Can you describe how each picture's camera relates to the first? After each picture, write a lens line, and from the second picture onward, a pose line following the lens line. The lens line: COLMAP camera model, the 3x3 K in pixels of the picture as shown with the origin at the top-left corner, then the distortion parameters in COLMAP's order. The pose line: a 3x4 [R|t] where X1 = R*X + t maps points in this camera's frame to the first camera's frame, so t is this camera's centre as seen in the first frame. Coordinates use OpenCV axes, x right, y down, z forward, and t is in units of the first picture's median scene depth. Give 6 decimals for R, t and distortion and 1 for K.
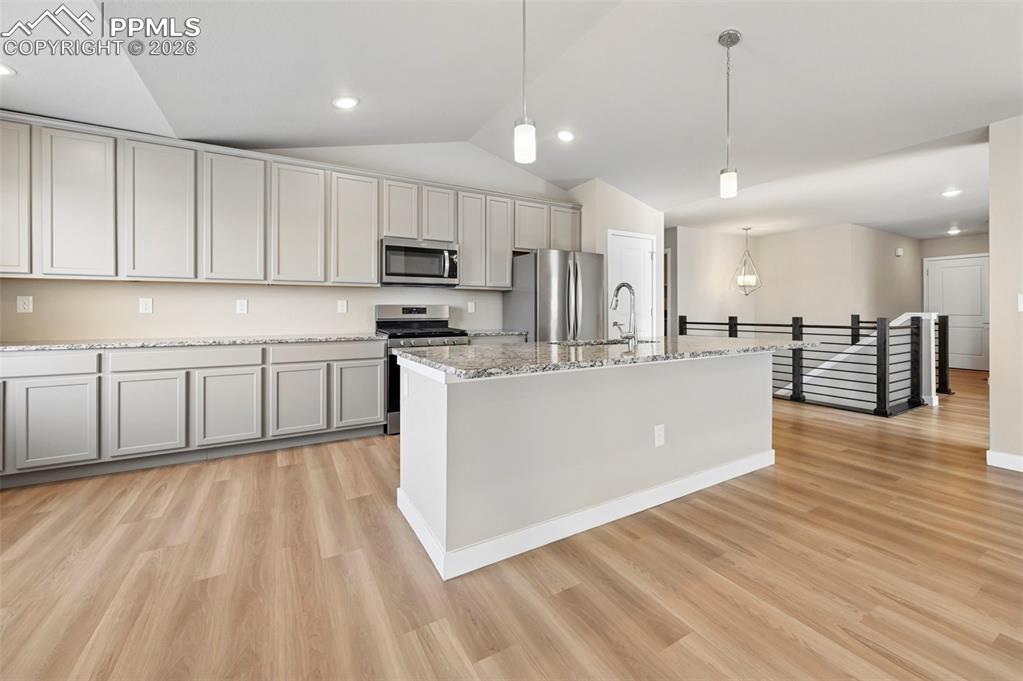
lens RADIAL K [[419.2, 0, 539.0], [0, 419.2, 306.8], [0, 0, 1]] dist [-0.001720, 0.000079]
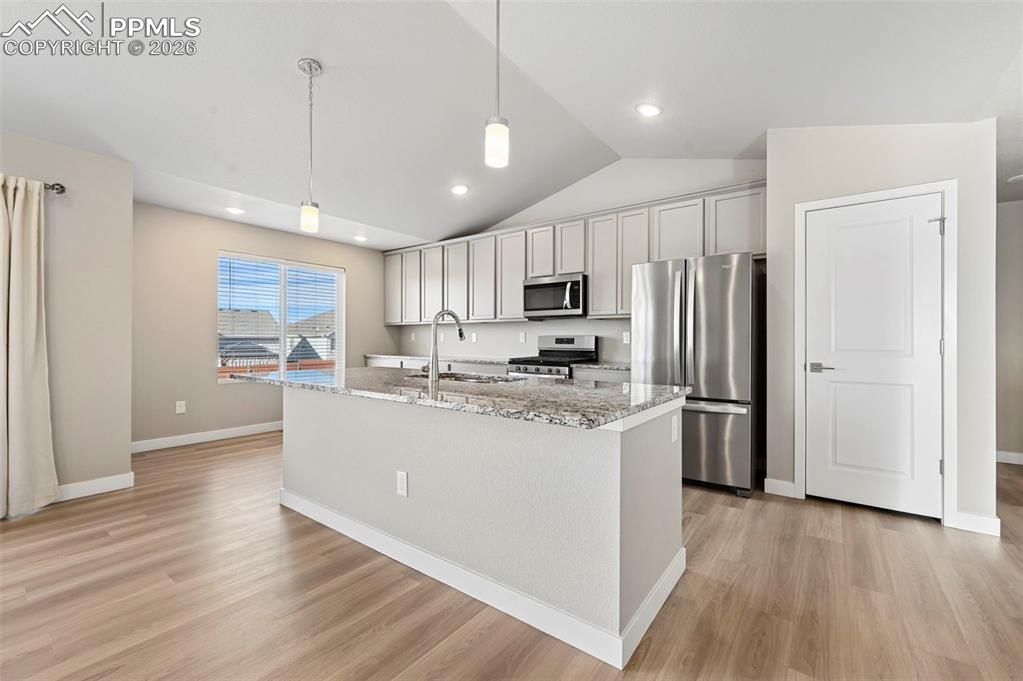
lens RADIAL K [[419.2, 0, 527.1], [0, 419.2, 335.5], [0, 0, 1]] dist [-0.001720, 0.000079]
pose [[0.386508, -0.006792, -0.922261, 0.904522], [0.005489, 0.999972, -0.005064, 0.000065], [0.922270, -0.003105, 0.386534, 0.676538]]
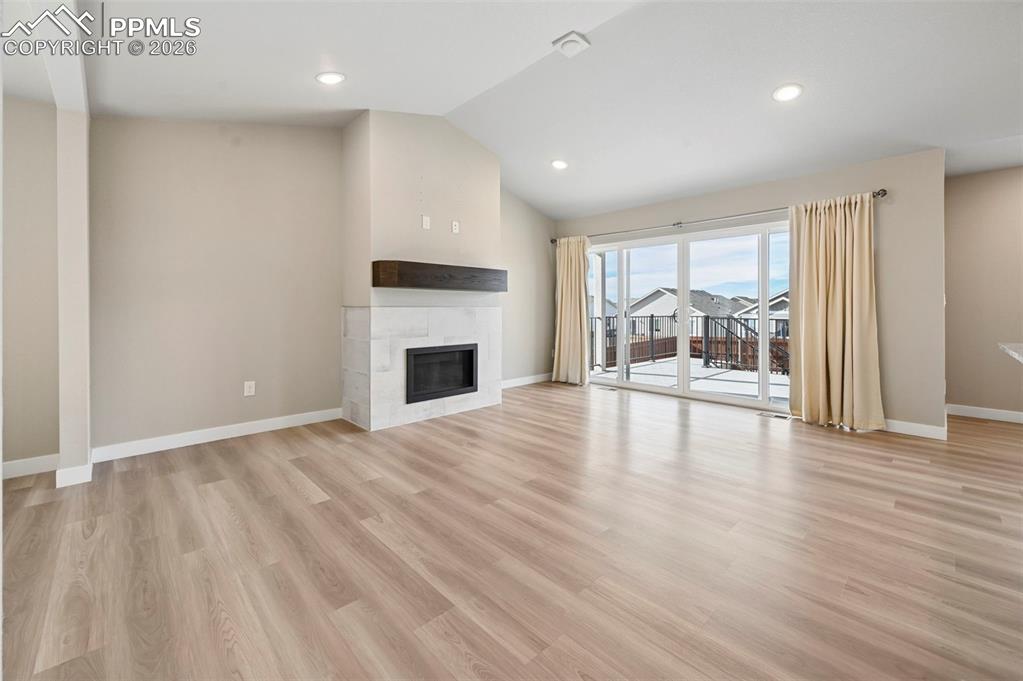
lens RADIAL K [[419.2, 0, 524.4], [0, 419.2, 304.2], [0, 0, 1]] dist [-0.001720, 0.000079]
pose [[-0.975390, -0.001094, -0.220482, 0.938956], [0.002641, 0.999858, -0.016645, 0.006899], [0.220469, -0.016818, -0.975249, 1.010974]]
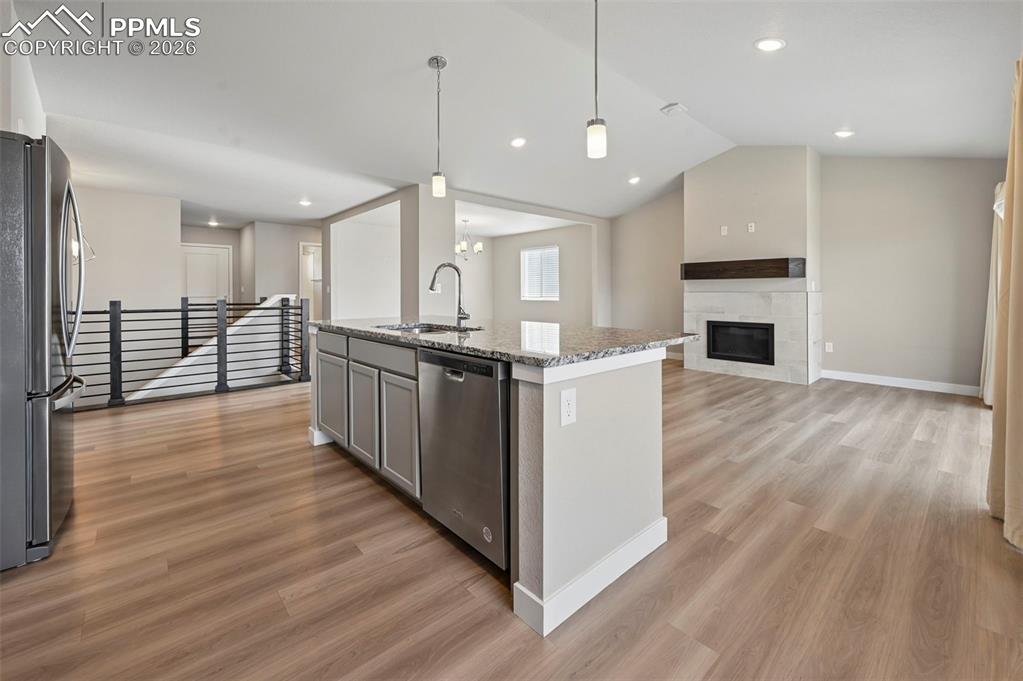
lens RADIAL K [[419.2, 0, 530.8], [0, 419.2, 297.0], [0, 0, 1]] dist [-0.001720, 0.000079]
pose [[-0.192680, -0.007123, 0.981236, -0.648369], [-0.009683, 0.999939, 0.005357, 0.011658], [-0.981214, -0.008469, -0.192737, 0.829643]]
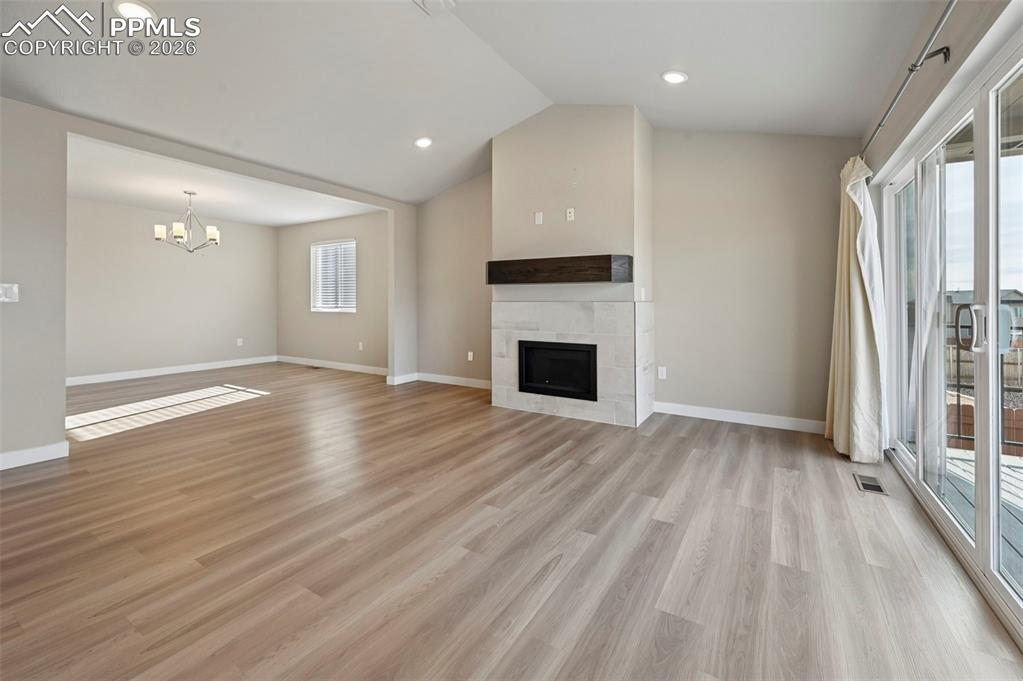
lens RADIAL K [[419.2, 0, 527.2], [0, 419.2, 302.5], [0, 0, 1]] dist [-0.001720, 0.000079]
pose [[-0.455878, 0.000361, 0.890042, -0.207940], [-0.010601, 0.999927, -0.005836, 0.003416], [-0.889979, -0.012095, -0.455841, 0.308983]]
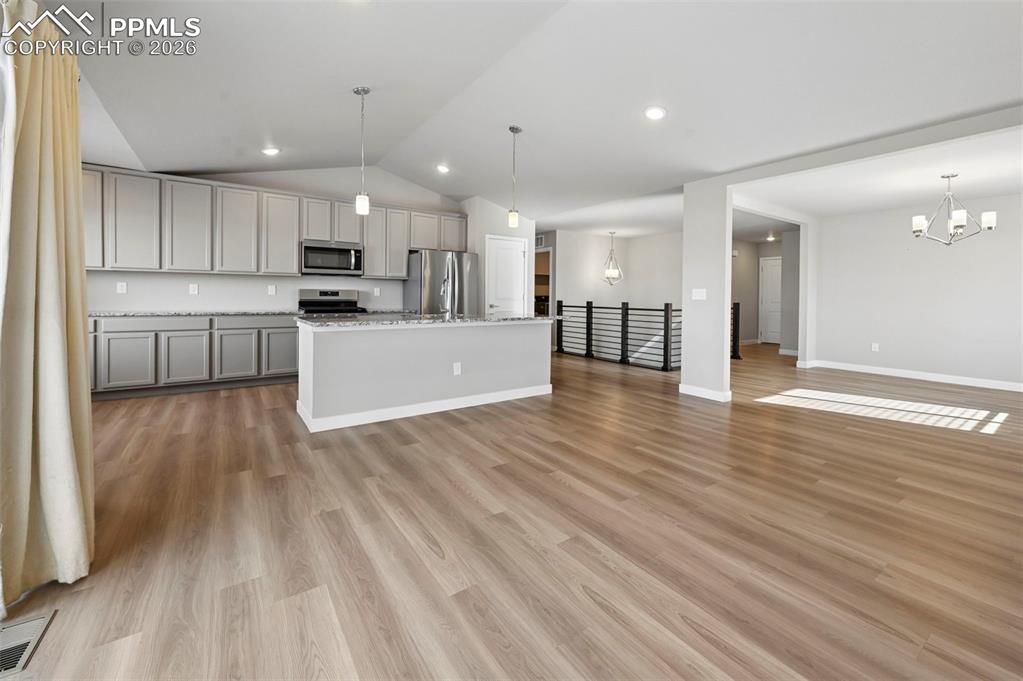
lens RADIAL K [[419.2, 0, 537.3], [0, 419.2, 299.2], [0, 0, 1]] dist [-0.001720, 0.000079]
pose [[0.996223, 0.012438, 0.085933, 0.346554], [-0.014026, 0.999741, 0.017901, -0.009686], [-0.085688, -0.019039, 0.996140, -0.545111]]
